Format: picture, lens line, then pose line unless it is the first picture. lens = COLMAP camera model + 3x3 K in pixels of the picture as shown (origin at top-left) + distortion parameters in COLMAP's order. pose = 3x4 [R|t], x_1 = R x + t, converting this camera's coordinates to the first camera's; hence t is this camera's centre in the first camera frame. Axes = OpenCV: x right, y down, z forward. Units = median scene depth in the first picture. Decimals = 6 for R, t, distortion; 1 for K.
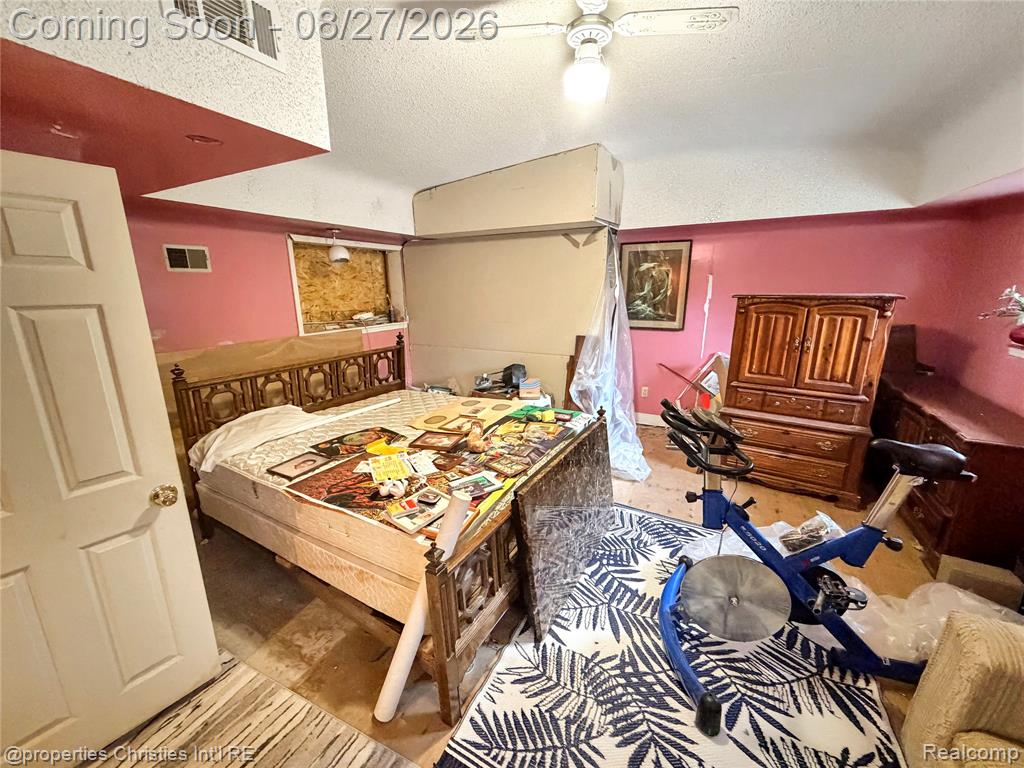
lens RADIAL K [[409.2, 0, 510.8], [0, 409.2, 387.5], [0, 0, 1]] dist [-0.004468, -0.000250]
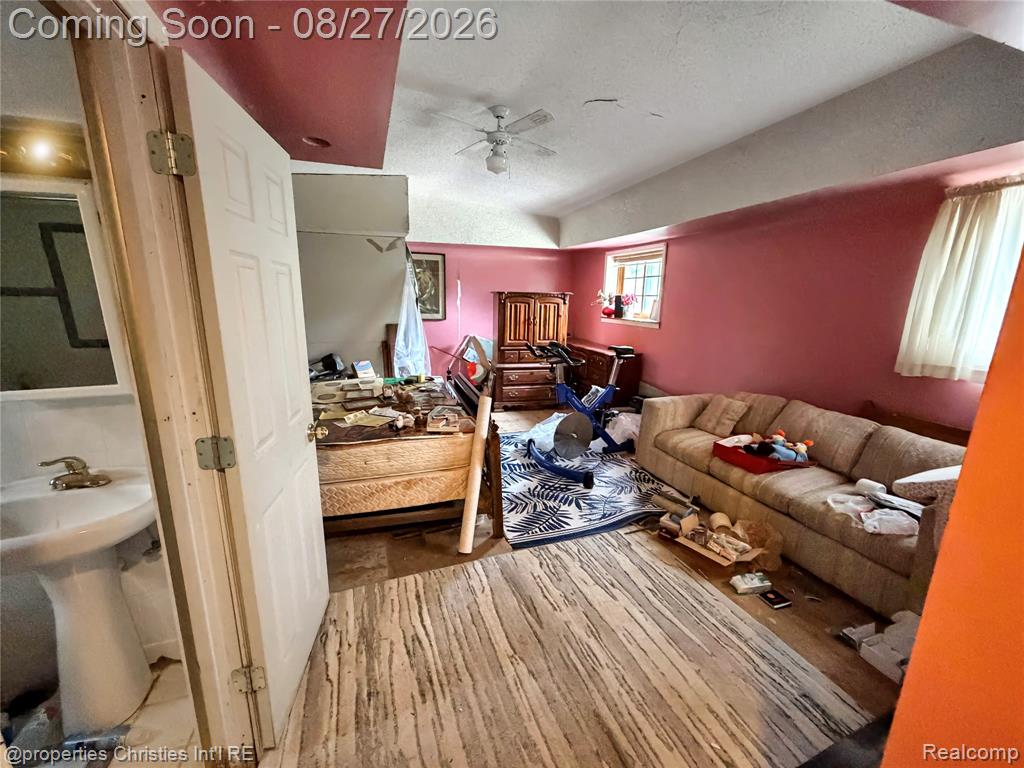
lens RADIAL K [[409.2, 0, 512.3], [0, 409.2, 387.7], [0, 0, 1]] dist [-0.004468, -0.000250]
pose [[0.676993, -0.140105, 0.722531, -0.824297], [0.160467, 0.986194, 0.040879, 0.116457], [-0.718284, 0.088268, 0.690129, -0.149460]]
